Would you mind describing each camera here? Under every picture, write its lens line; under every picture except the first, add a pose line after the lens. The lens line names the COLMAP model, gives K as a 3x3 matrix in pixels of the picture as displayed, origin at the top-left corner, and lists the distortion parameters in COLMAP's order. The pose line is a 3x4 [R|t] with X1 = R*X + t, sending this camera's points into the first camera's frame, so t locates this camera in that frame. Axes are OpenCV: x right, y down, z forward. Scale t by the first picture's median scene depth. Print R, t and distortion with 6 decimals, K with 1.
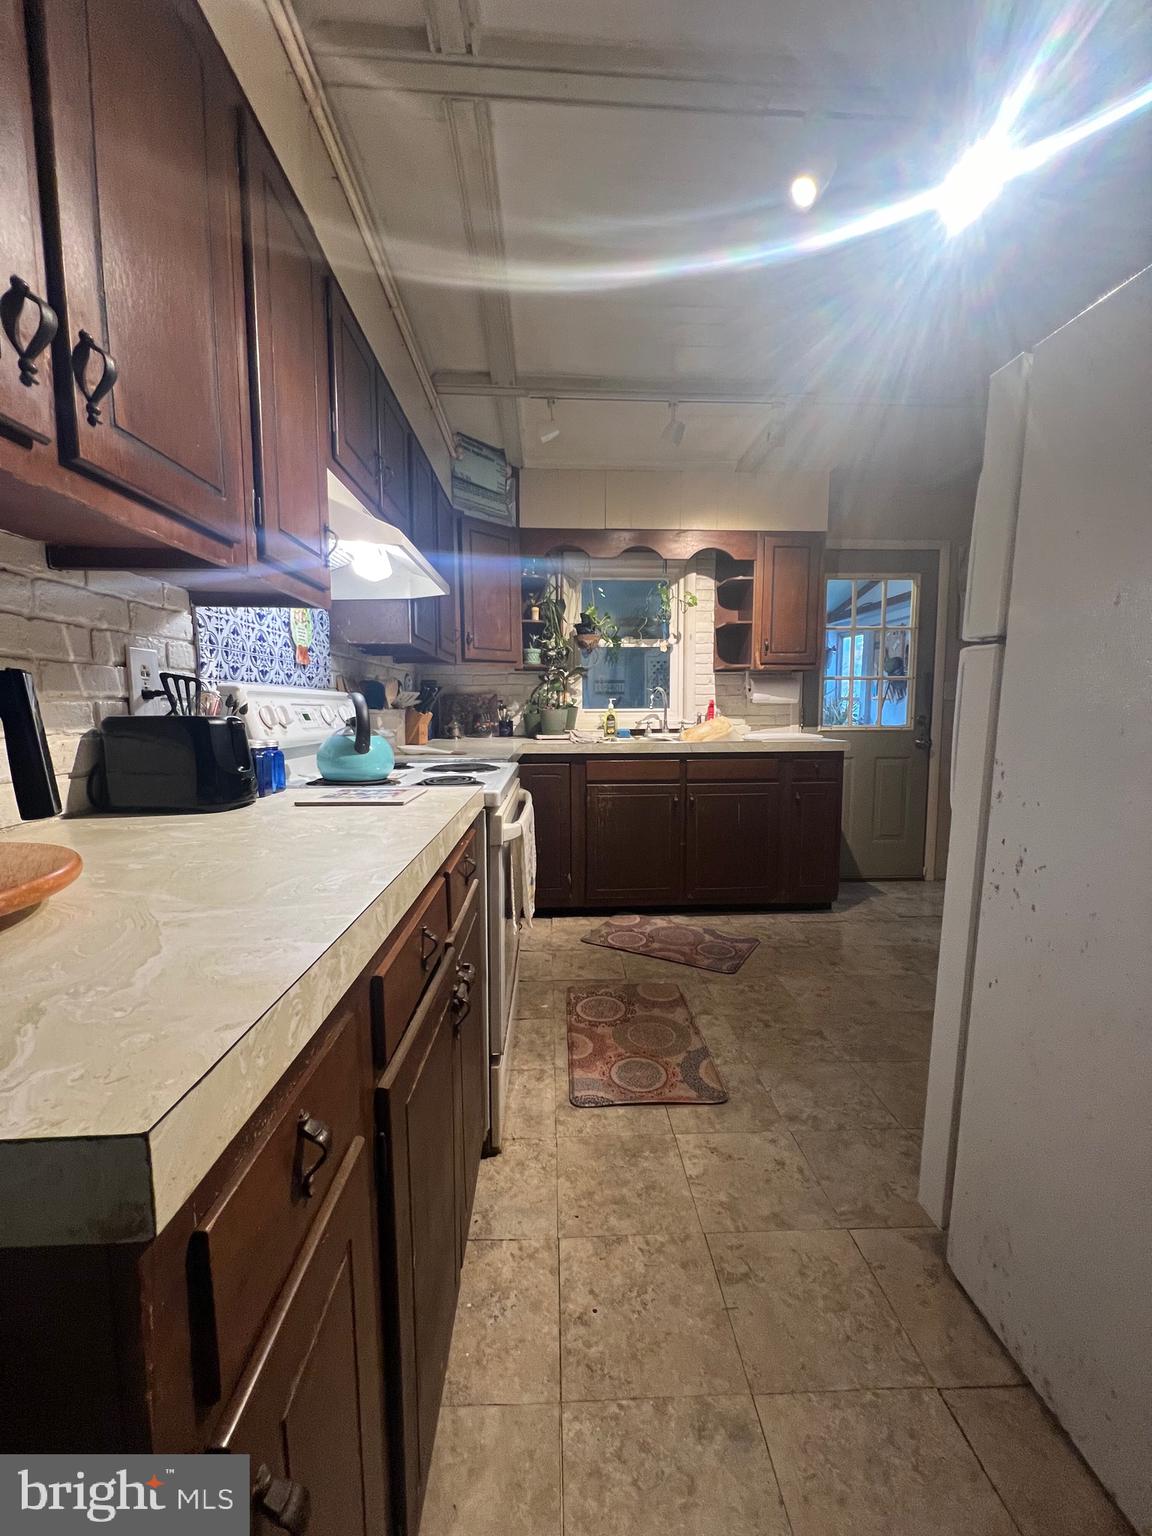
lens RADIAL K [[612.5, 0, 577.5], [0, 612.5, 767.0], [0, 0, 1]] dist [-0.000947, 0.000402]
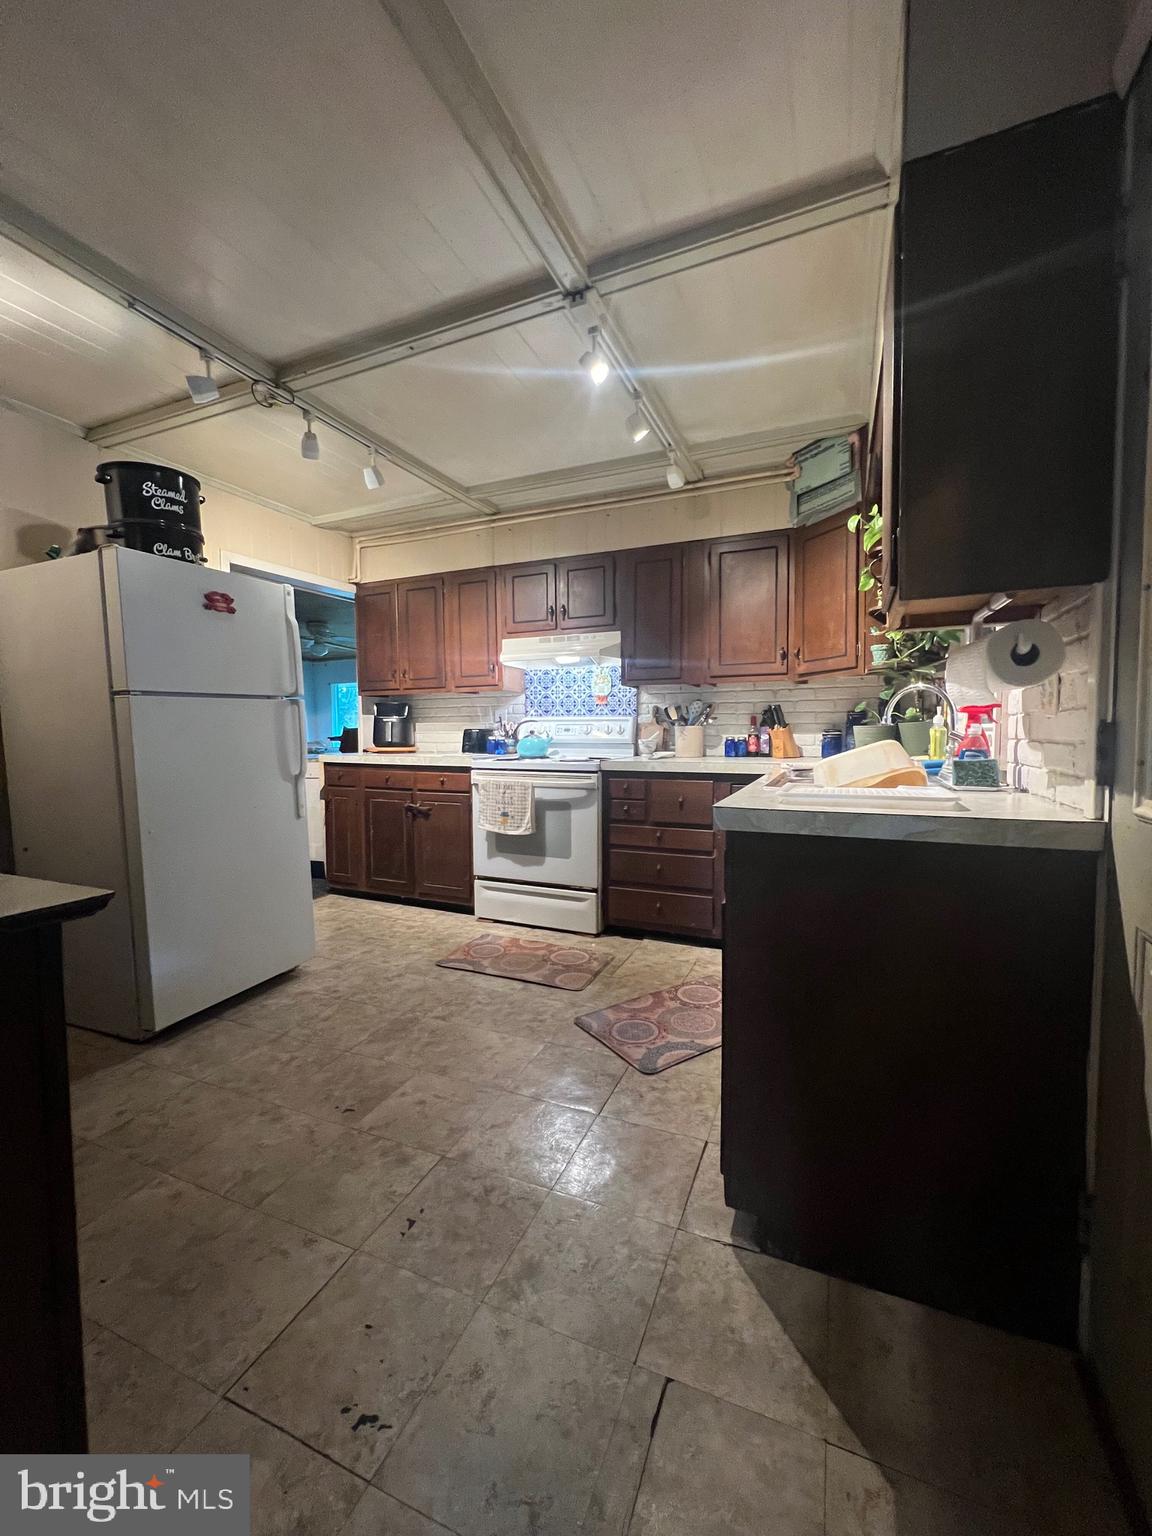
lens RADIAL K [[612.5, 0, 579.5], [0, 612.5, 763.3], [0, 0, 1]] dist [-0.000947, 0.000402]
pose [[-0.432937, 0.055190, -0.899733, 1.281848], [-0.082027, 0.991571, 0.100293, -0.157086], [0.897684, 0.117223, -0.424761, 1.663770]]
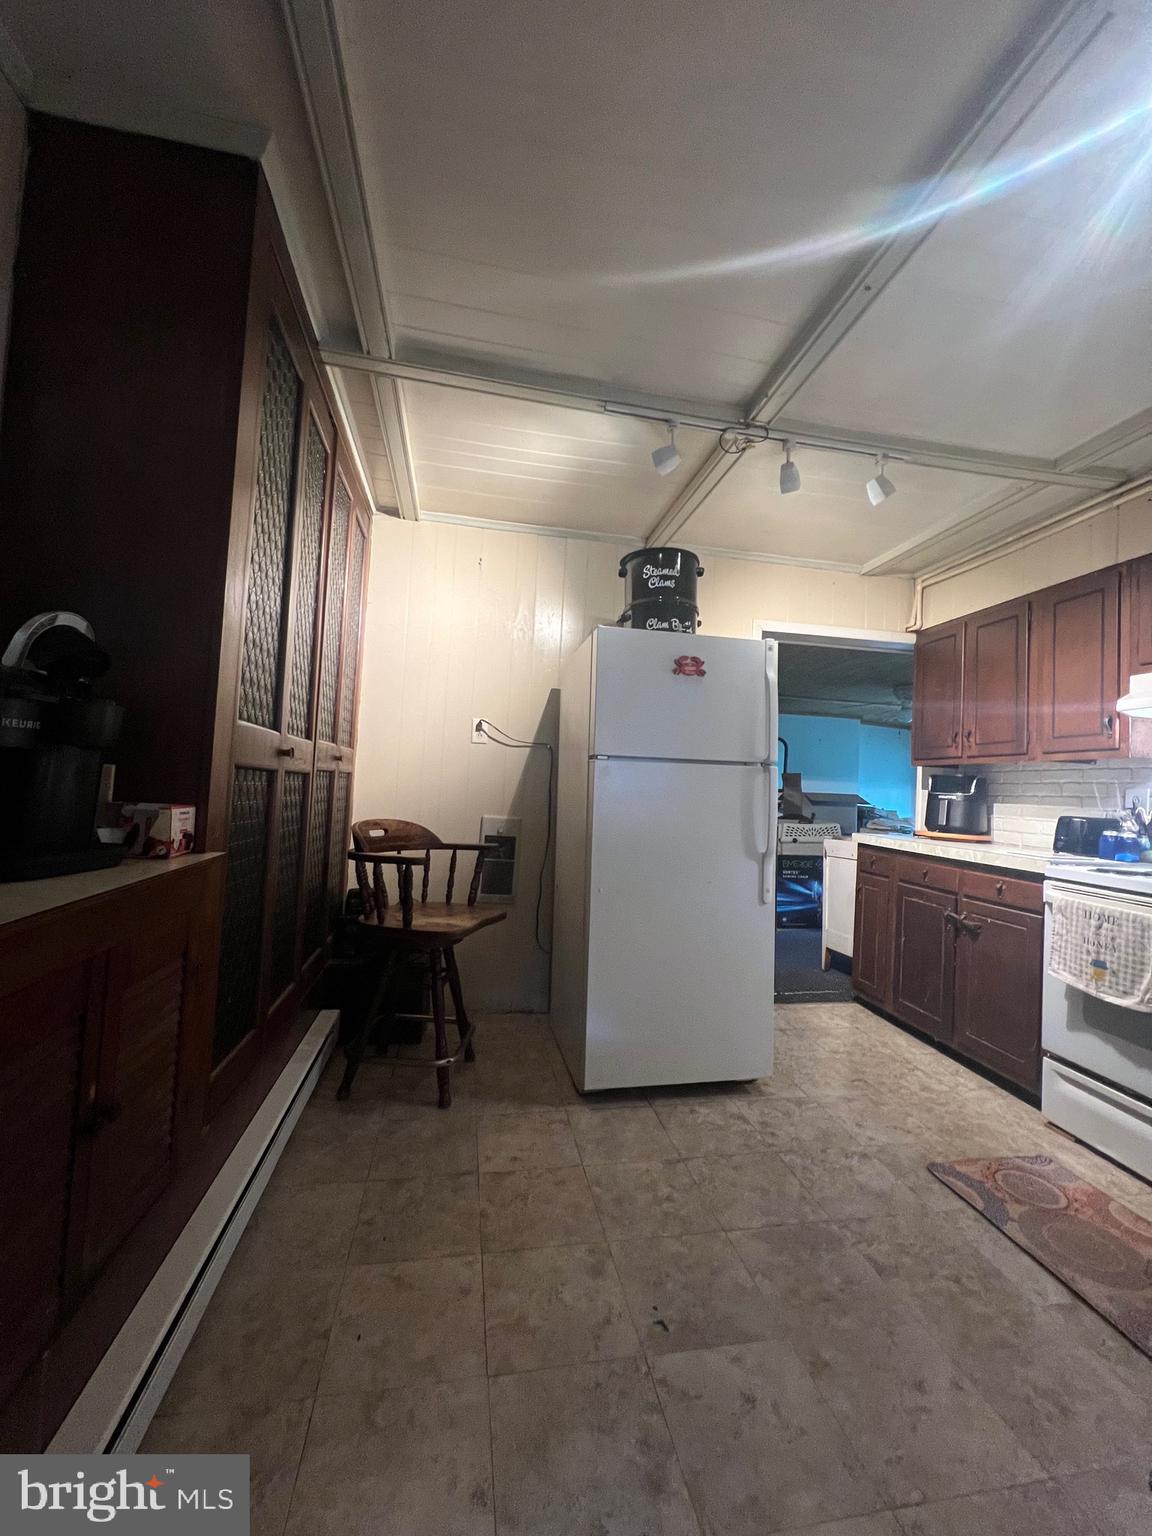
lens RADIAL K [[612.5, 0, 578.2], [0, 612.5, 763.6], [0, 0, 1]] dist [-0.000947, 0.000402]
pose [[-0.988613, -0.055925, -0.139702, 0.879926], [-0.064803, 0.996103, 0.059829, -0.161862], [0.135811, 0.068200, -0.988385, 1.629706]]
